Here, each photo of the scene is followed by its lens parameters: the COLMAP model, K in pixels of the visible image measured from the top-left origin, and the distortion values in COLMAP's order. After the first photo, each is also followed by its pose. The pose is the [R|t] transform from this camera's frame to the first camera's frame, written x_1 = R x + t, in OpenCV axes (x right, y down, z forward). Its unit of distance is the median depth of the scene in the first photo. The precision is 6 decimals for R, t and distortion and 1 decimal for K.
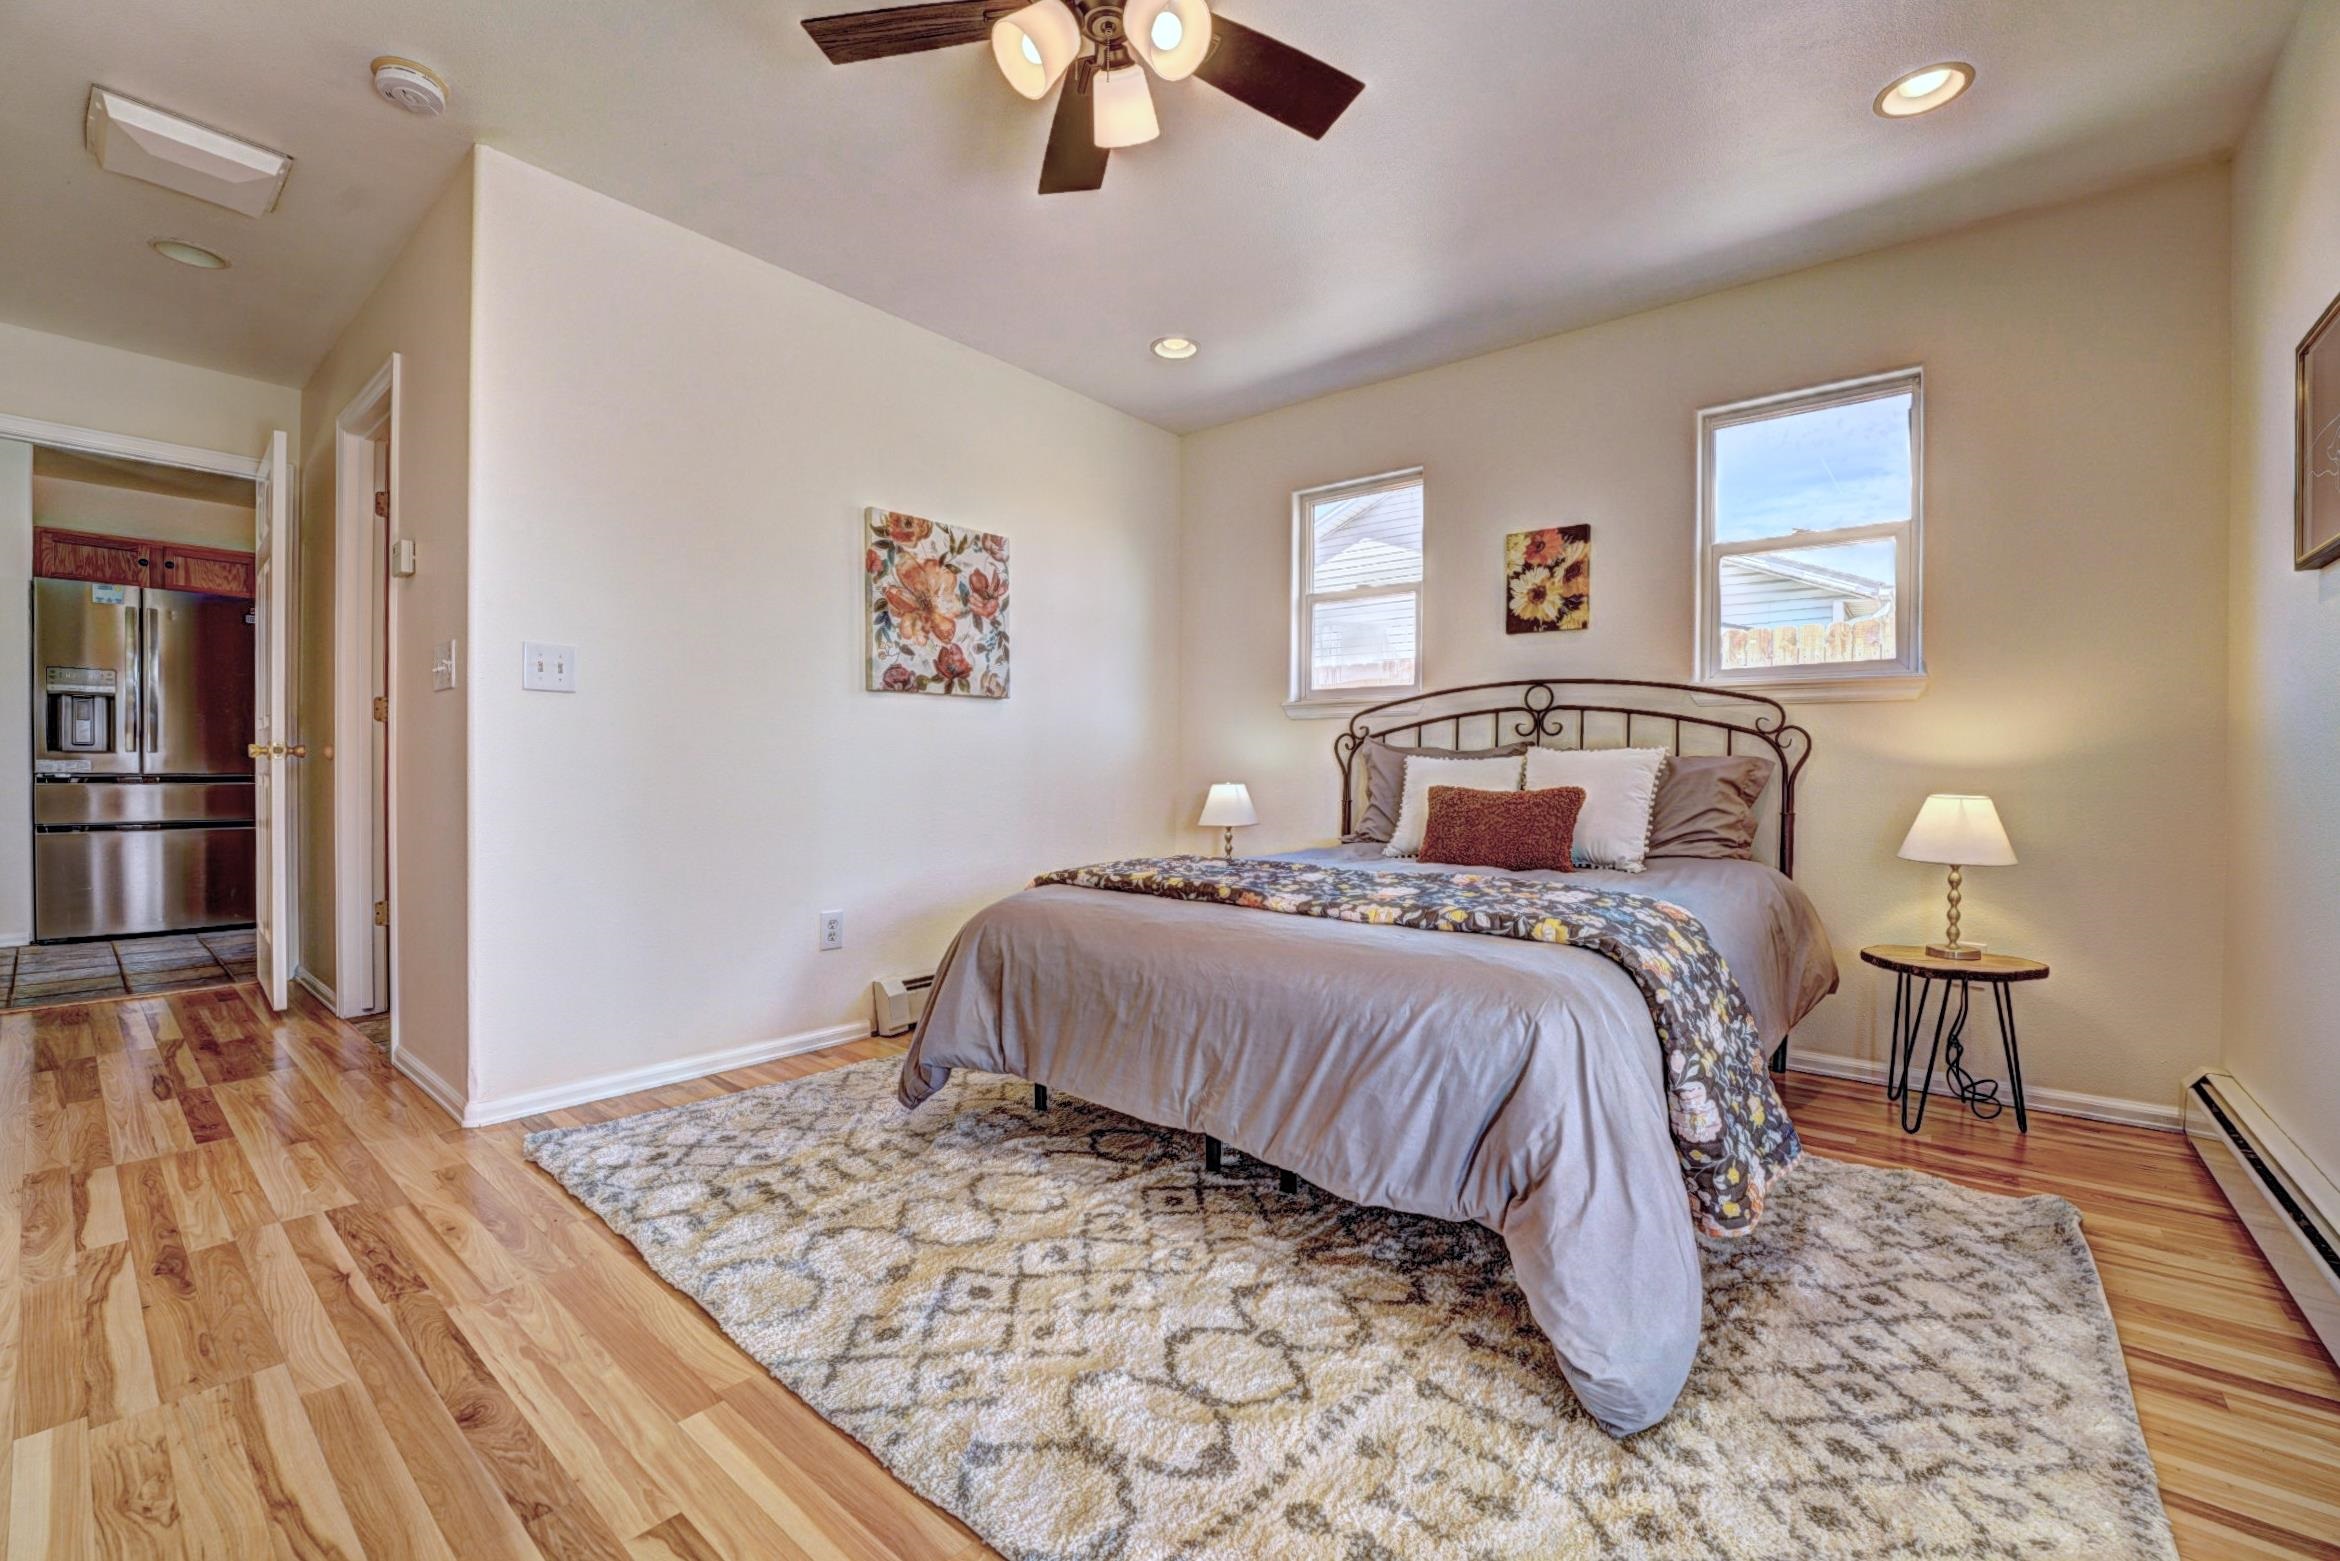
lens RADIAL K [[972.5, 0, 1170.0], [0, 972.5, 780.5], [0, 0, 1]] dist [-0.021116, 0.000144]
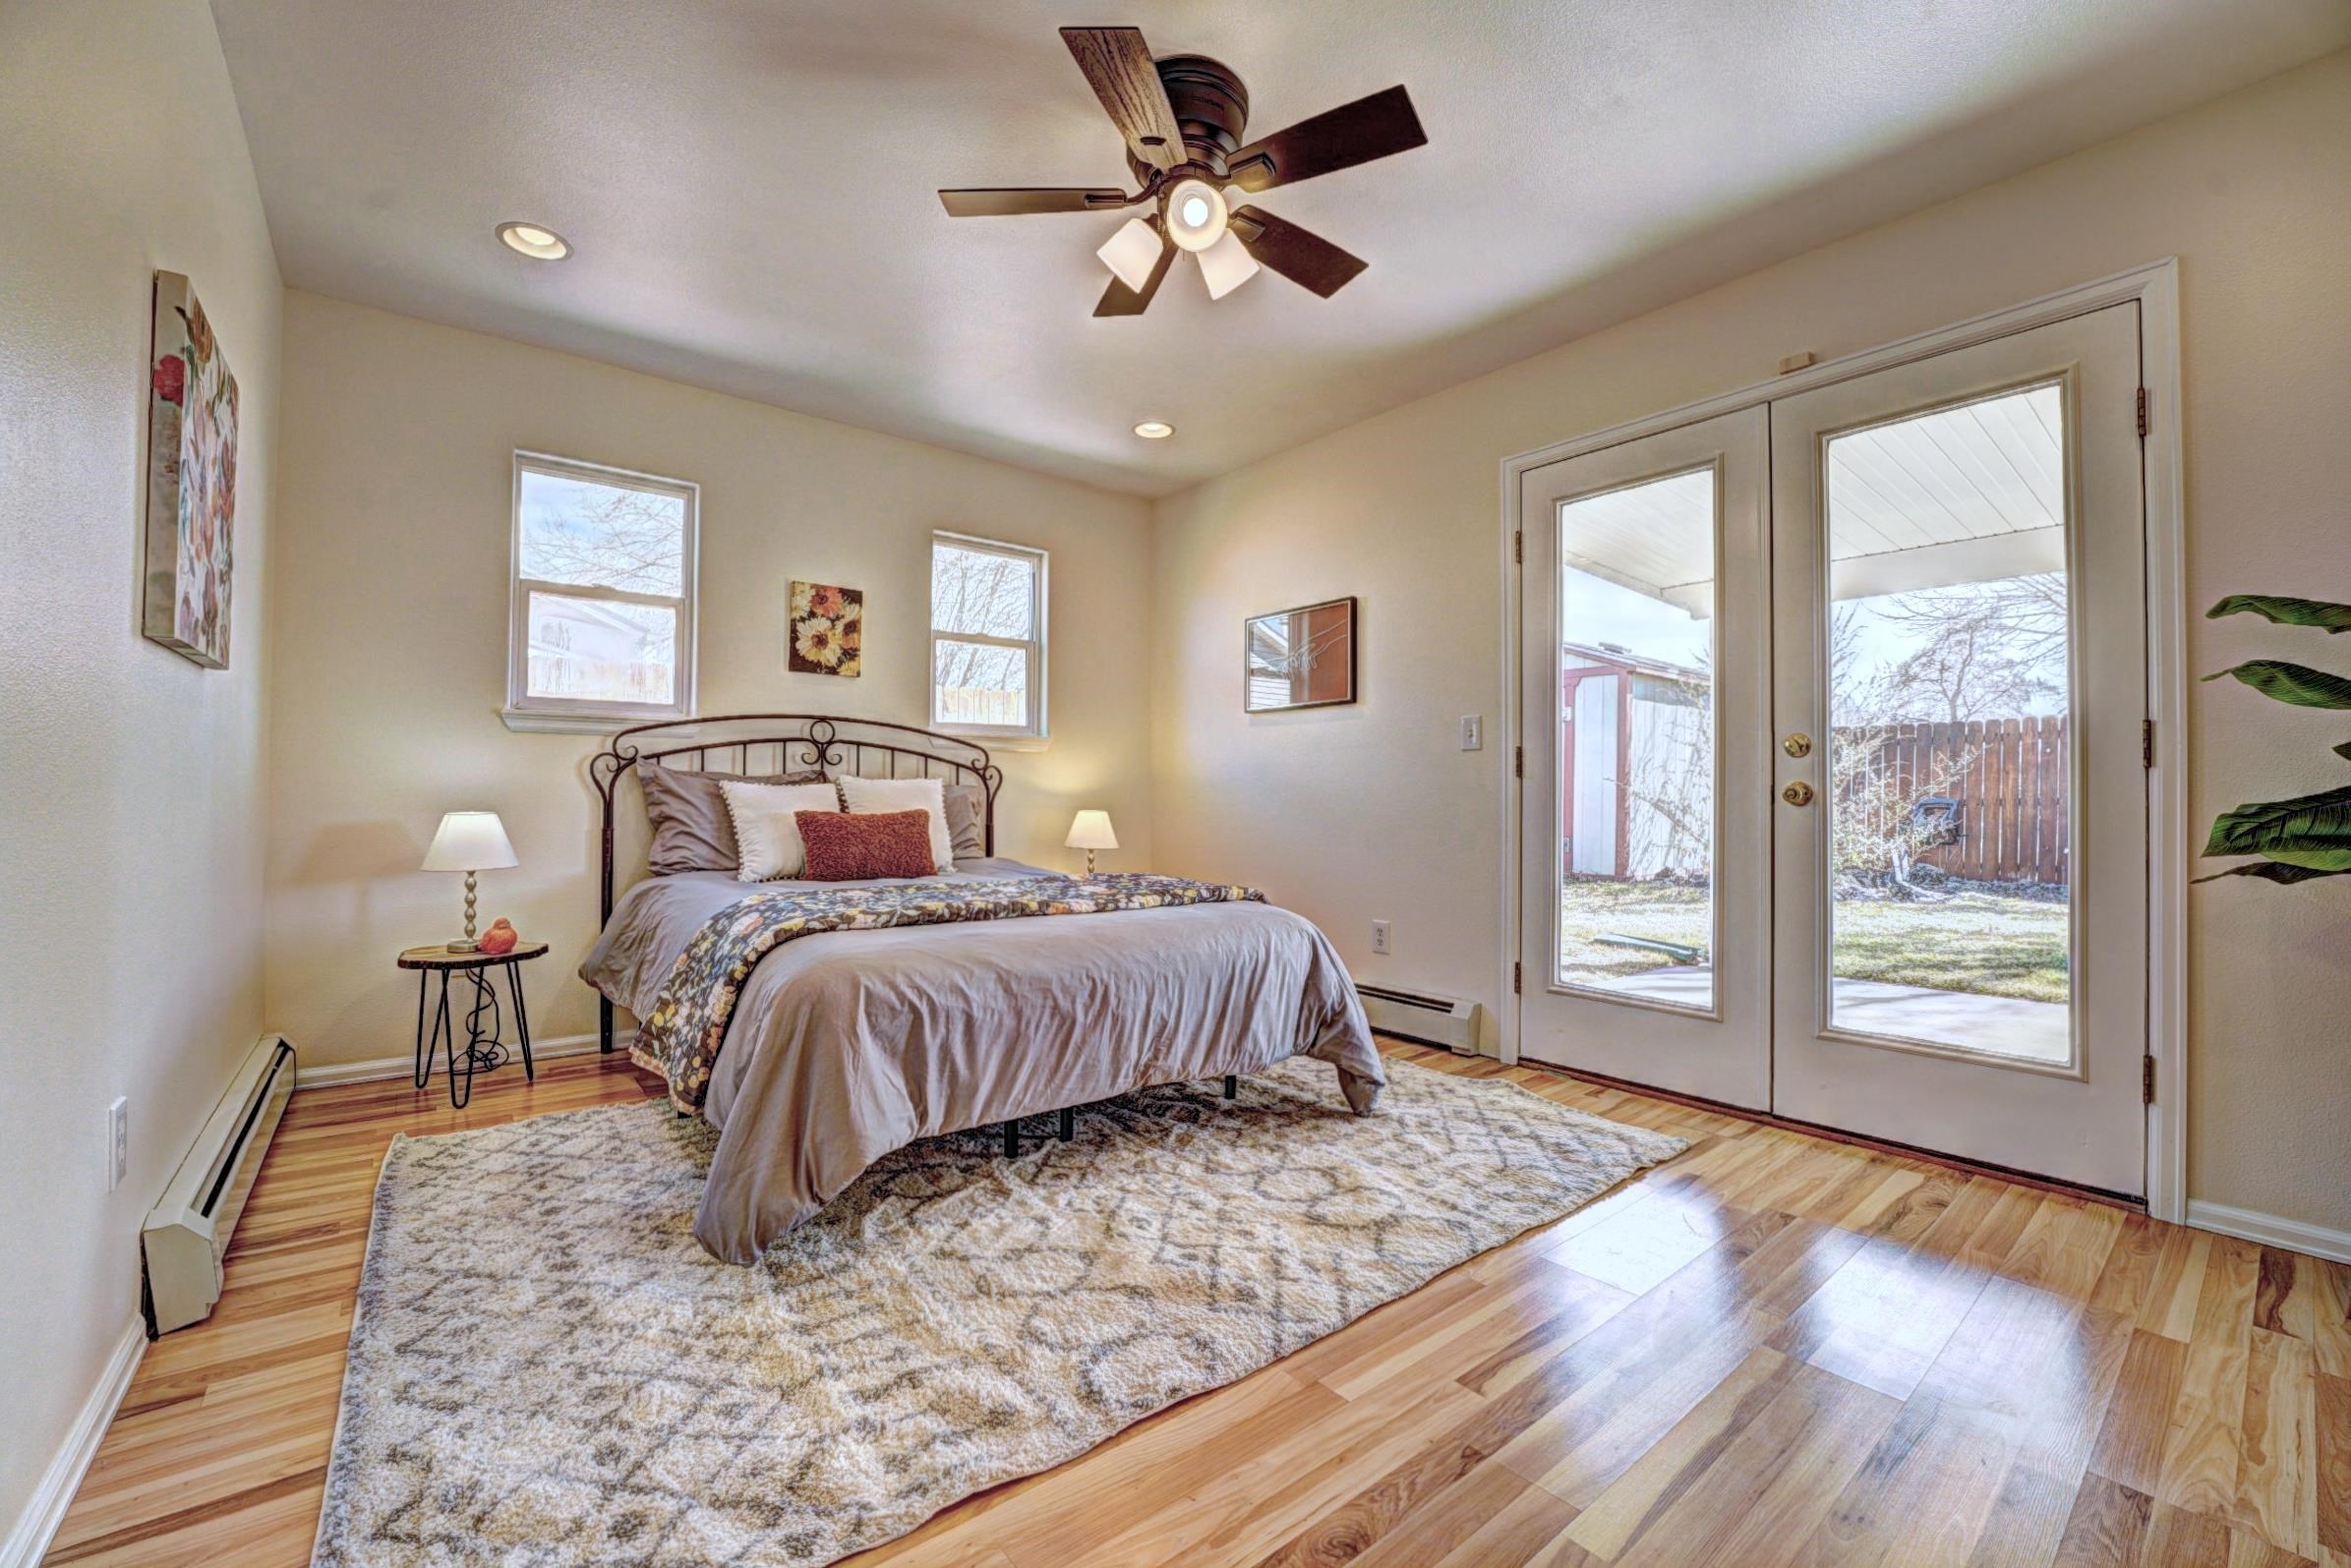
lens RADIAL K [[946.0, 0, 1168.6], [0, 946.0, 787.6], [0, 0, 1]] dist [-0.032427, 0.005748]
pose [[0.197308, 0.004701, 0.980330, -0.987444], [0.004469, 0.999974, -0.005695, -0.018044], [-0.980331, 0.005504, 0.197282, 0.605015]]
